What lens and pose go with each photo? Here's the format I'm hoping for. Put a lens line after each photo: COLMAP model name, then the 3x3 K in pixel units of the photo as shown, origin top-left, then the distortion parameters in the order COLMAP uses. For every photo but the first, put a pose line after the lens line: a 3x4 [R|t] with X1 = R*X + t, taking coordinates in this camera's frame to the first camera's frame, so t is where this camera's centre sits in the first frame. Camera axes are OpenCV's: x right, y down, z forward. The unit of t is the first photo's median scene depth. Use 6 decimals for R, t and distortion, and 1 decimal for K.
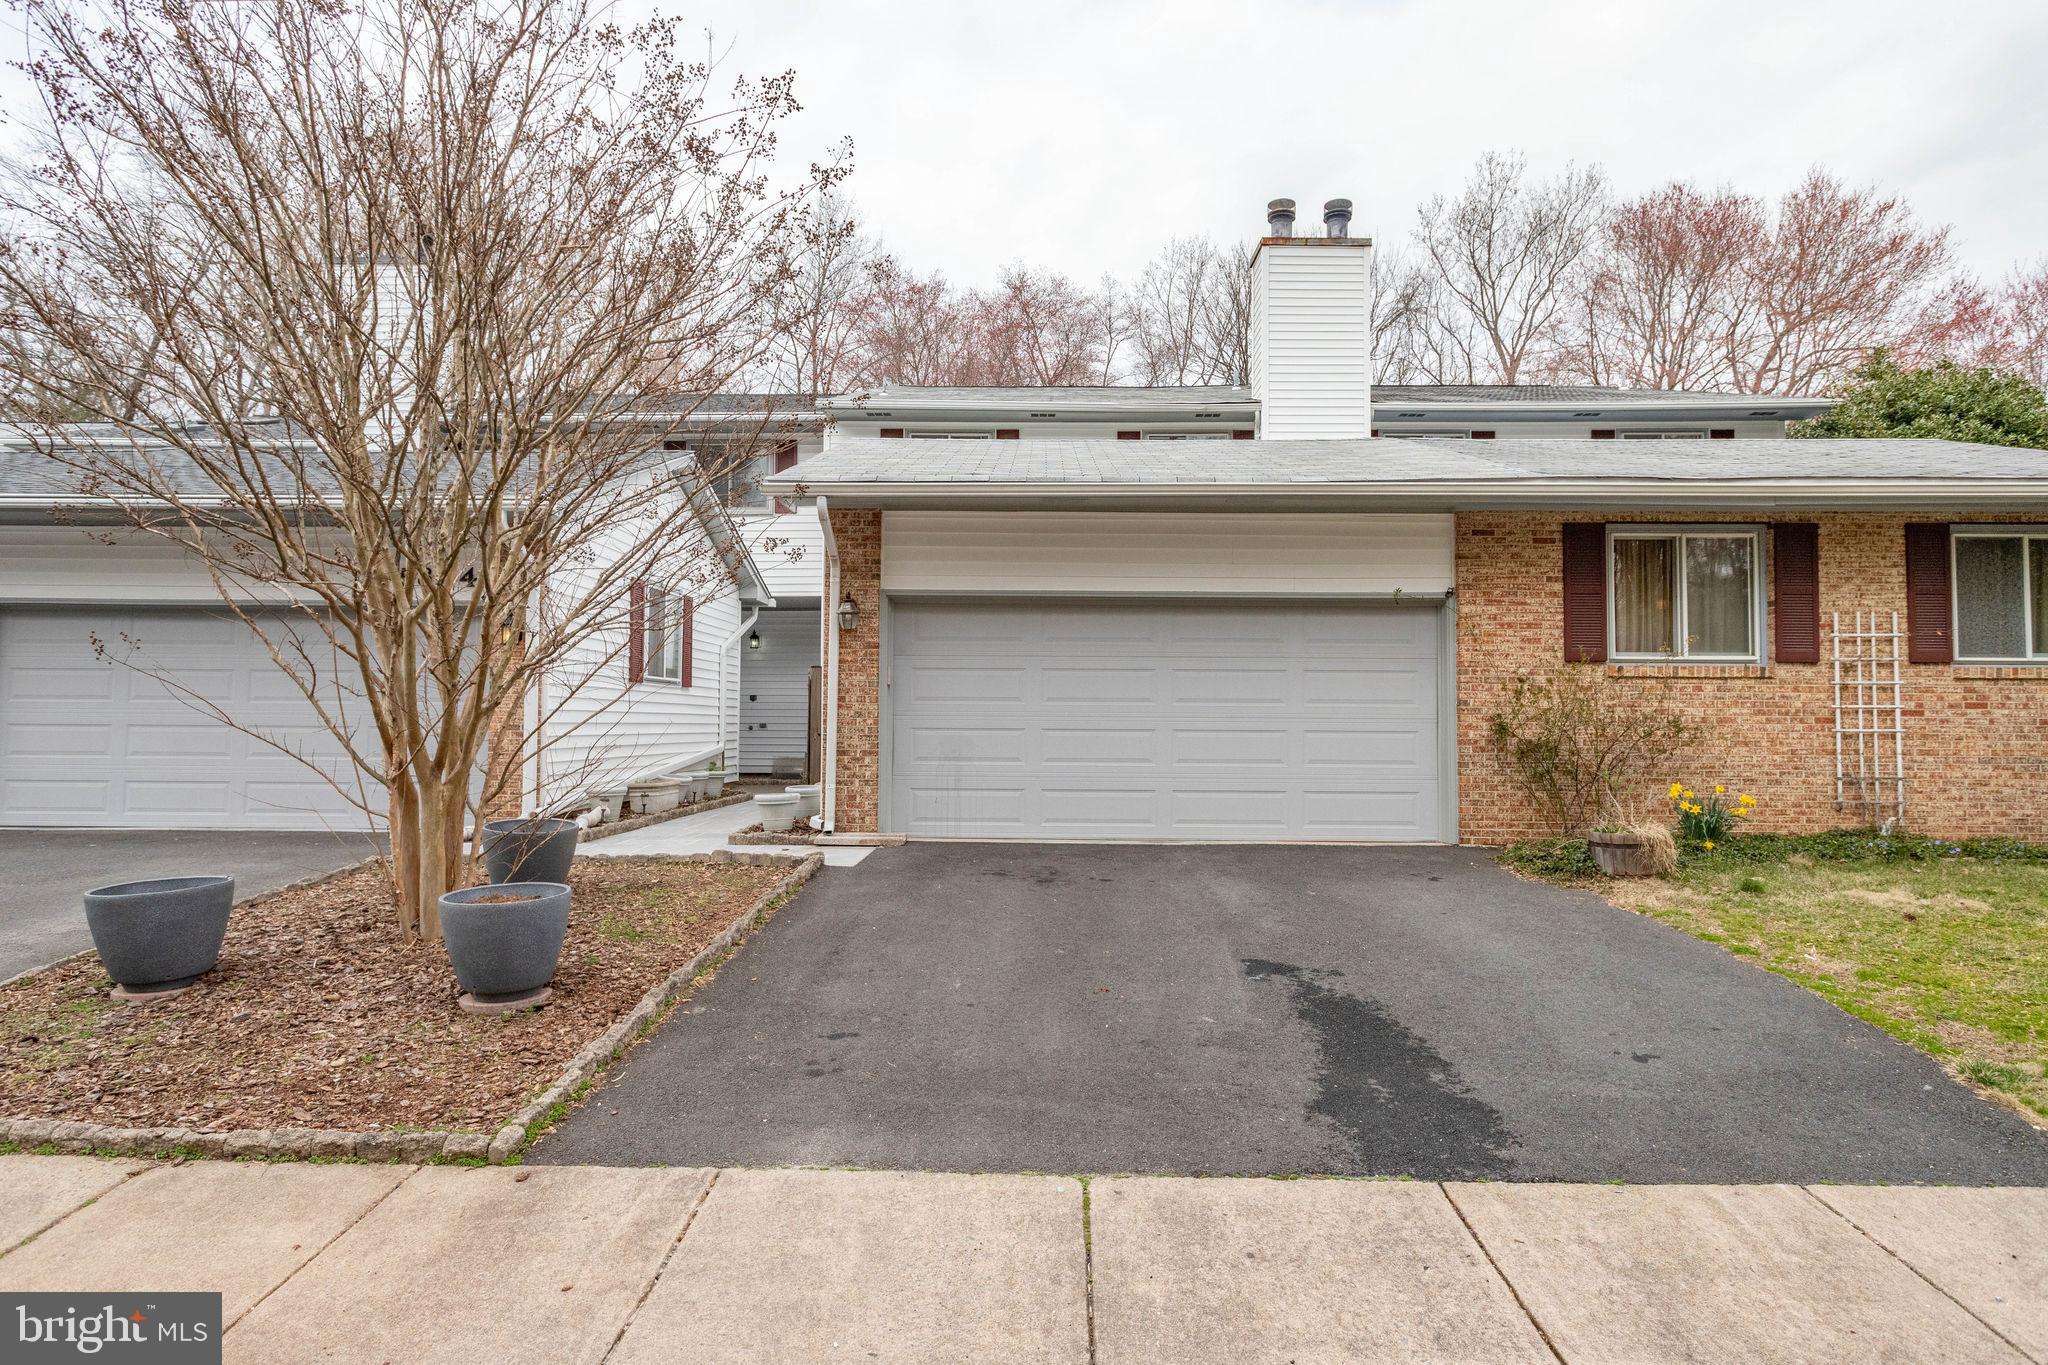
lens RADIAL K [[1189.6, 0, 1024.0], [0, 1189.6, 682.5], [0, 0, 1]] dist [0.005921, 0.000295]
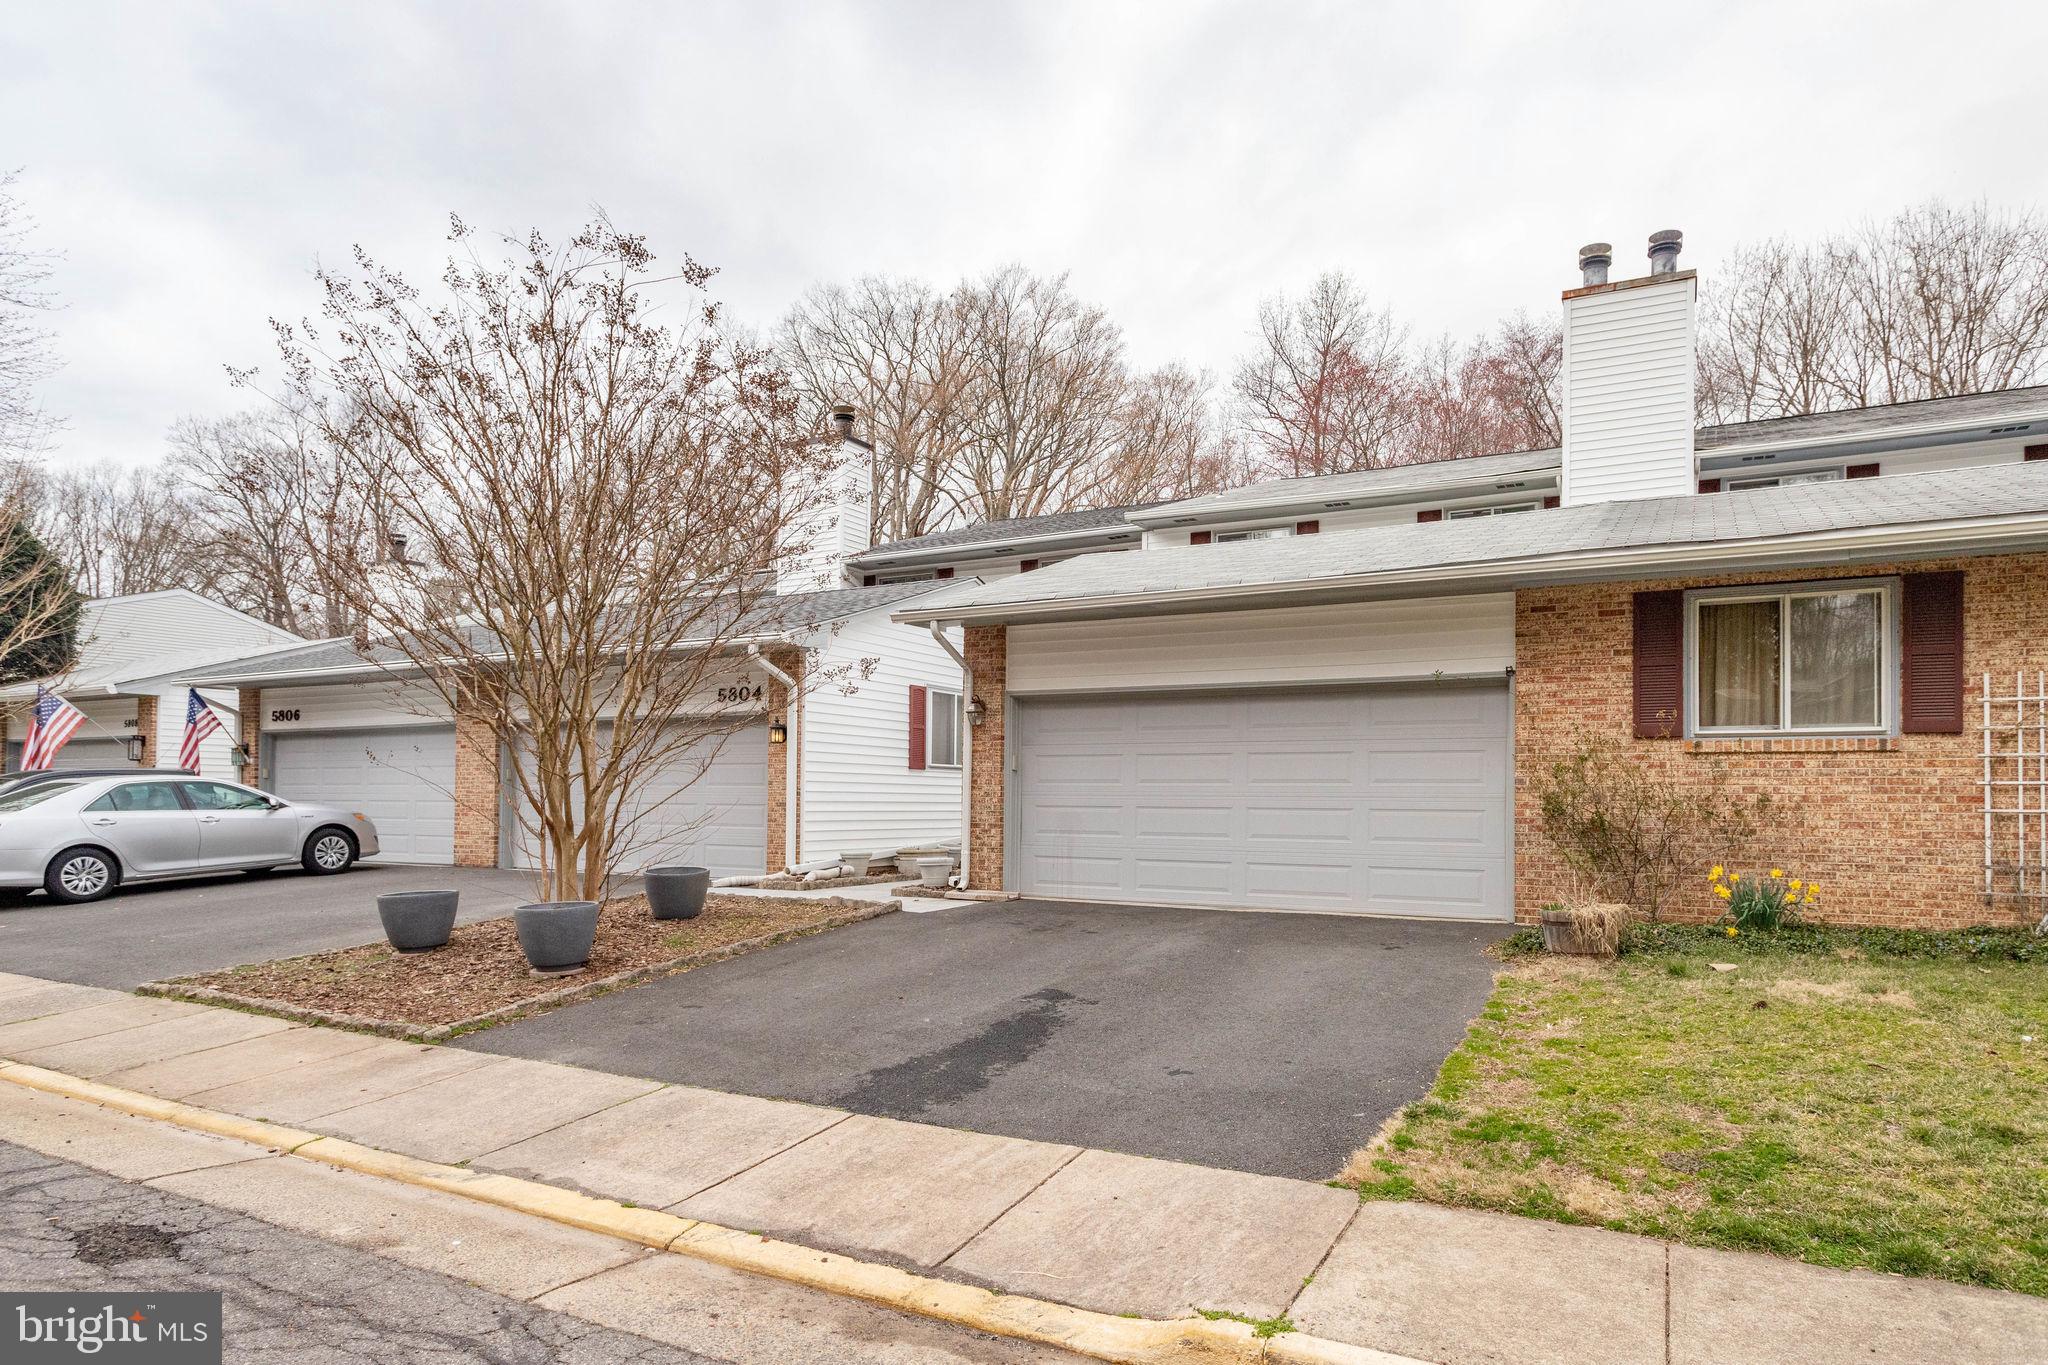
lens RADIAL K [[1200.5, 0, 1064.4], [0, 1200.5, 787.9], [0, 0, 1]] dist [0.005594, -0.000686]
pose [[0.895806, -0.004132, -0.444427, 0.473254], [0.012498, 0.999796, 0.015897, 0.001575], [0.444270, -0.019795, 0.895674, -0.071346]]
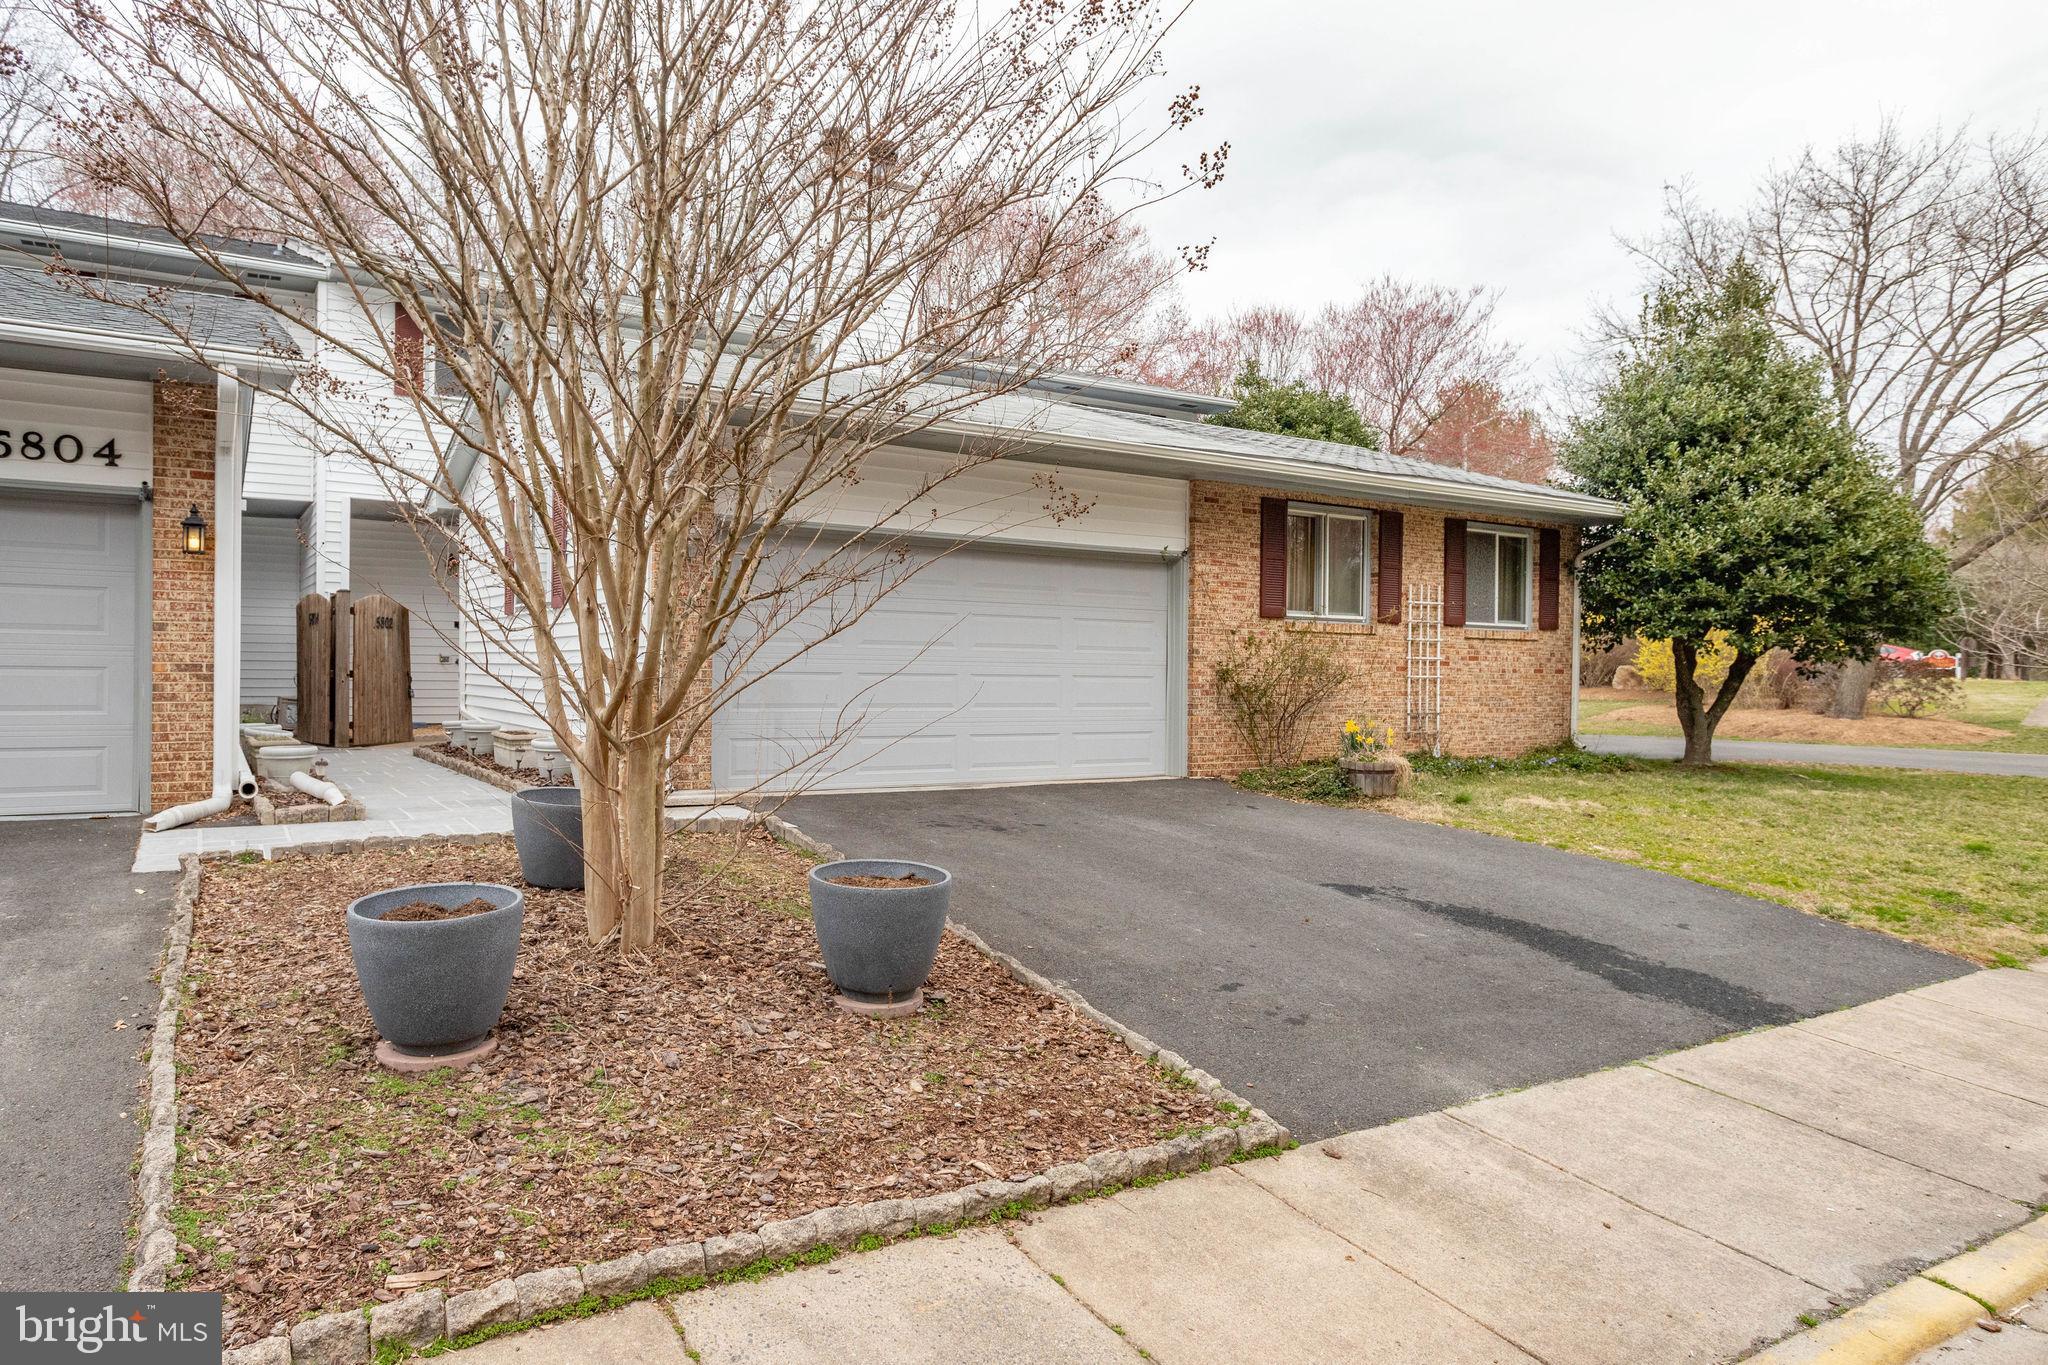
lens RADIAL K [[1248.1, 0, 914.7], [0, 1248.1, 678.6], [0, 0, 1]] dist [0.002439, 0.000750]
pose [[0.856091, 0.001946, 0.516822, -0.464322], [-0.027307, 0.998766, 0.041472, 0.001231], [-0.516104, -0.049617, 0.855088, 0.128270]]
